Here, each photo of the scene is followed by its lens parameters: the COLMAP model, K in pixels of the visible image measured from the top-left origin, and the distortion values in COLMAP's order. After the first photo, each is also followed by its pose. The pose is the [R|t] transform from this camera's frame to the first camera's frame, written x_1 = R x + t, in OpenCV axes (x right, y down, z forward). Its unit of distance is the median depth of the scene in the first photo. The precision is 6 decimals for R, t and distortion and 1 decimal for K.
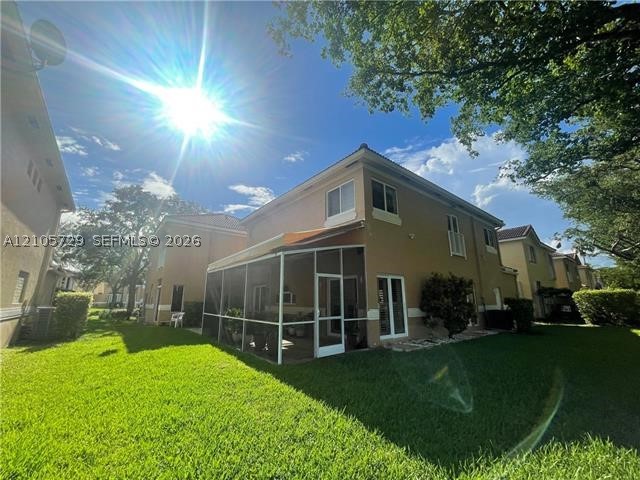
lens RADIAL K [[260.9, 0, 316.9], [0, 260.9, 242.0], [0, 0, 1]] dist [0.001206, 0.000474]
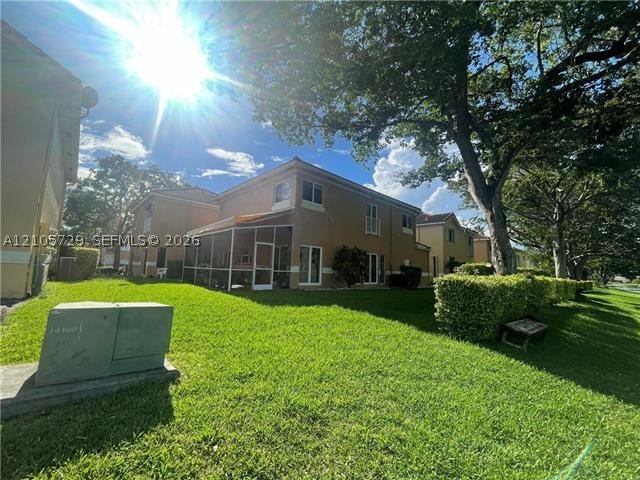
lens RADIAL K [[260.2, 0, 316.7], [0, 260.2, 241.7], [0, 0, 1]] dist [-0.001154, 0.000605]
pose [[0.995940, 0.044913, 0.078013, 0.191124], [-0.053192, 0.992780, 0.107510, -0.058921], [-0.072622, -0.111224, 0.991138, -0.492400]]
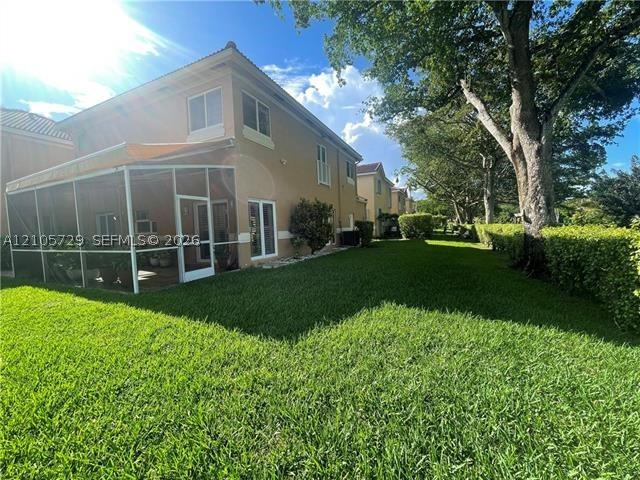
lens RADIAL K [[260.2, 0, 316.7], [0, 260.2, 241.7], [0, 0, 1]] dist [-0.001154, 0.000605]
pose [[0.898697, -0.057638, 0.434767, 0.024405], [-0.057767, 0.967132, 0.247624, 0.021873], [-0.434749, -0.247654, 0.865829, -0.005046]]
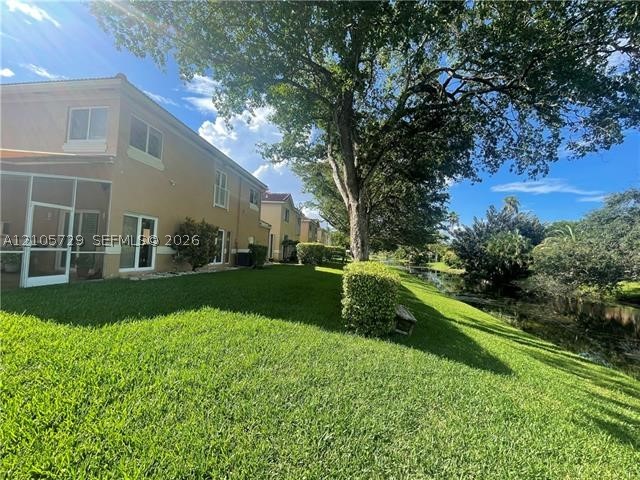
lens RADIAL K [[258.2, 0, 317.2], [0, 258.2, 242.3], [0, 0, 1]] dist [0.000191, 0.000501]
pose [[0.732987, 0.063477, 0.677274, 0.097708], [-0.200311, 0.971632, 0.125722, -0.041620], [-0.650081, -0.227818, 0.724909, -0.257566]]
